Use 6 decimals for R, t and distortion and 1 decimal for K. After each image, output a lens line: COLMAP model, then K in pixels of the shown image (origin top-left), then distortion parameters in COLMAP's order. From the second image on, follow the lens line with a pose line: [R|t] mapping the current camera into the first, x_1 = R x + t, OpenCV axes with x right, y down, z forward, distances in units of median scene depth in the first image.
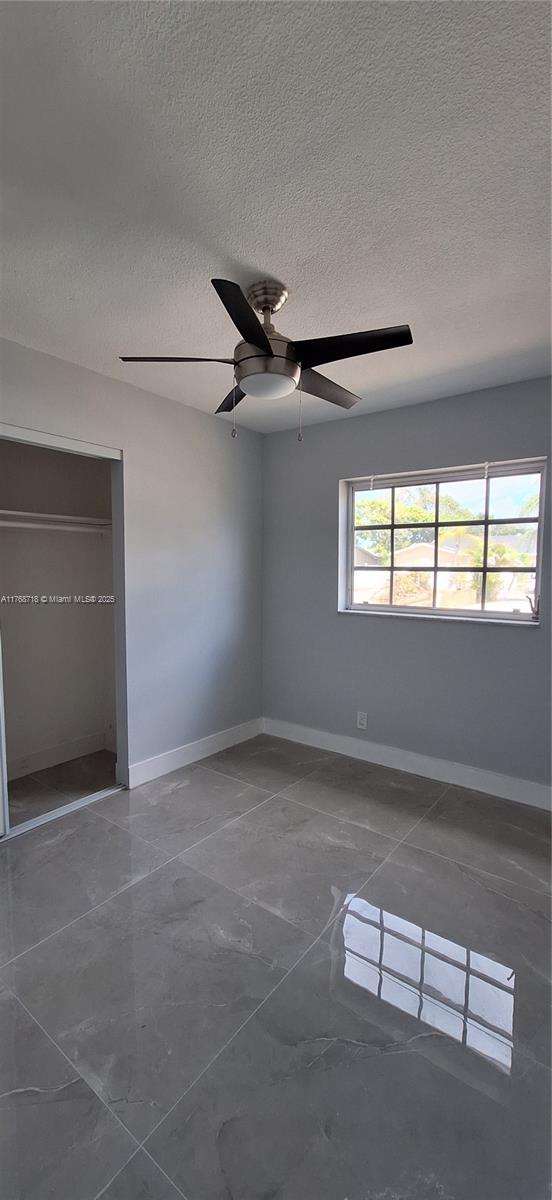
lens RADIAL K [[474.6, 0, 274.5], [0, 474.6, 604.1], [0, 0, 1]] dist [-0.002826, 0.000624]
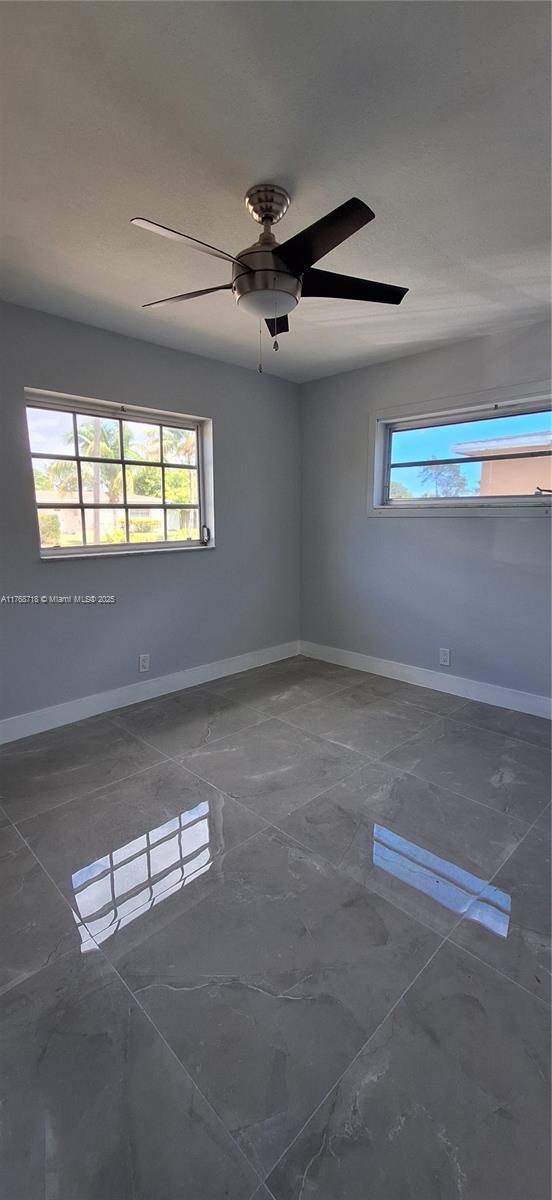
lens RADIAL K [[474.6, 0, 274.5], [0, 474.6, 604.1], [0, 0, 1]] dist [-0.002826, 0.000624]
pose [[0.144999, -0.205647, 0.967825, -0.690116], [0.075325, 0.977618, 0.196442, -0.045851], [-0.986560, 0.044418, 0.157244, 0.561806]]
